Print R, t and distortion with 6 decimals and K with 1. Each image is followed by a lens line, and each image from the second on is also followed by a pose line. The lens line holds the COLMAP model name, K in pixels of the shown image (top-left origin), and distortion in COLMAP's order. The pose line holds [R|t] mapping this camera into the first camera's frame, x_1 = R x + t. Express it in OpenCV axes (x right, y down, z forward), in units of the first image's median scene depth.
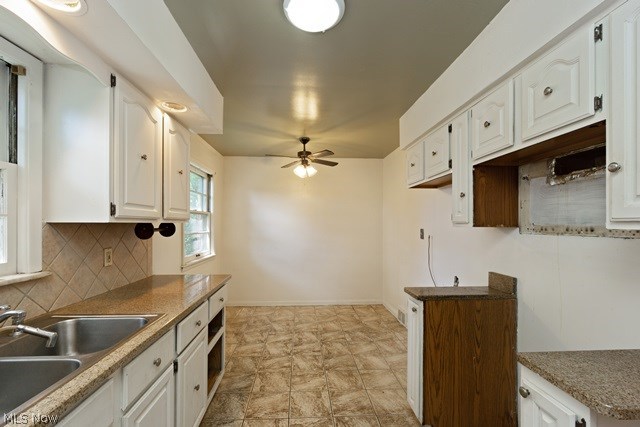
lens RADIAL K [[277.3, 0, 312.0], [0, 277.3, 224.1], [0, 0, 1]] dist [0.000083, -0.000157]
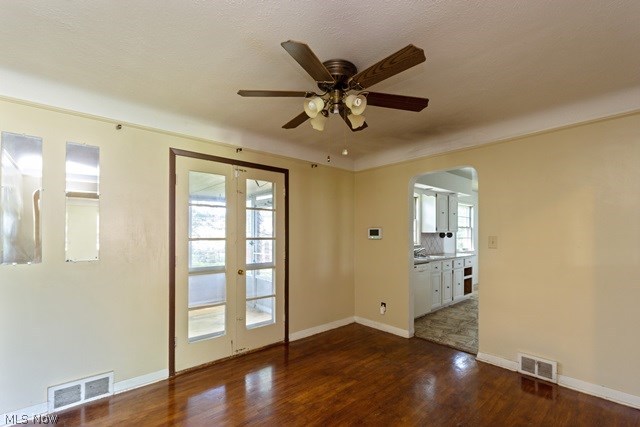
lens RADIAL K [[284.0, 0, 317.2], [0, 284.0, 230.8], [0, 0, 1]] dist [0.001576, 0.000077]
pose [[0.624987, -0.001204, -0.780635, 0.774959], [-0.003183, 0.999987, -0.004091, -0.002019], [0.780629, 0.005041, 0.624974, -1.616485]]
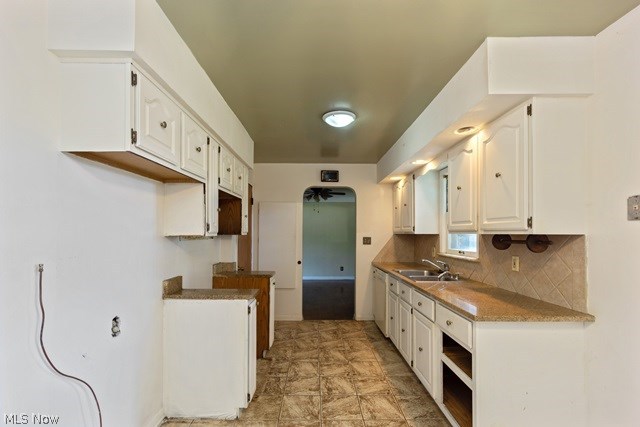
lens RADIAL K [[284.0, 0, 317.2], [0, 284.0, 230.8], [0, 0, 1]] dist [0.001576, 0.000077]
pose [[-0.999344, -0.004027, 0.035979, 0.046041], [-0.004251, 0.999972, -0.006142, -0.005972], [-0.035954, -0.006291, -0.999334, 1.721436]]
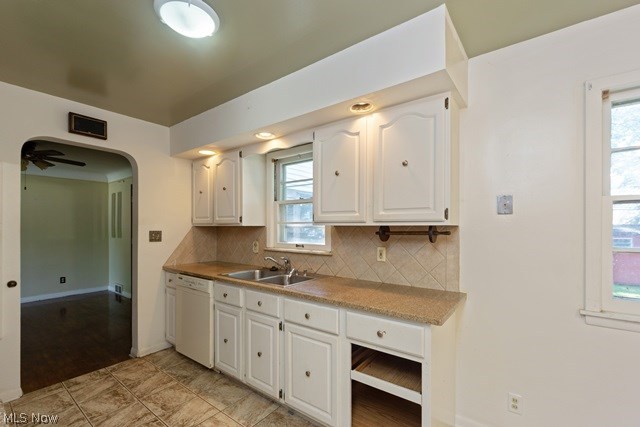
lens RADIAL K [[282.2, 0, 316.7], [0, 282.2, 226.0], [0, 0, 1]] dist [-0.000181, 0.000002]
pose [[-0.642918, -0.001662, -0.765933, 0.298582], [-0.003008, 0.999995, 0.000356, -0.001323], [0.765929, 0.002533, -0.642920, 1.213692]]
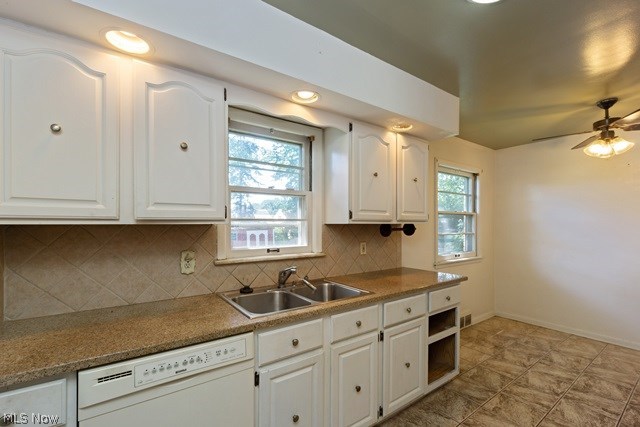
lens RADIAL K [[277.8, 0, 319.5], [0, 277.8, 226.1], [0, 0, 1]] dist [0.000519, 0.000120]
pose [[0.540955, 0.003138, -0.841046, 0.255233], [-0.000510, 0.999994, 0.003403, 0.001261], [0.841051, -0.001412, 0.540953, 0.039531]]
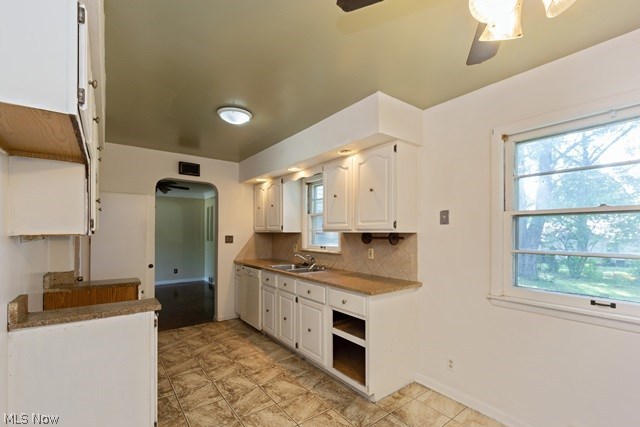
lens RADIAL K [[284.0, 0, 317.2], [0, 284.0, 230.8], [0, 0, 1]] dist [0.001576, 0.000077]
pose [[-0.825166, -0.006515, -0.564852, 0.364471], [-0.005482, 0.999979, -0.003527, -0.004912], [0.564863, 0.000186, -0.825184, 1.698175]]
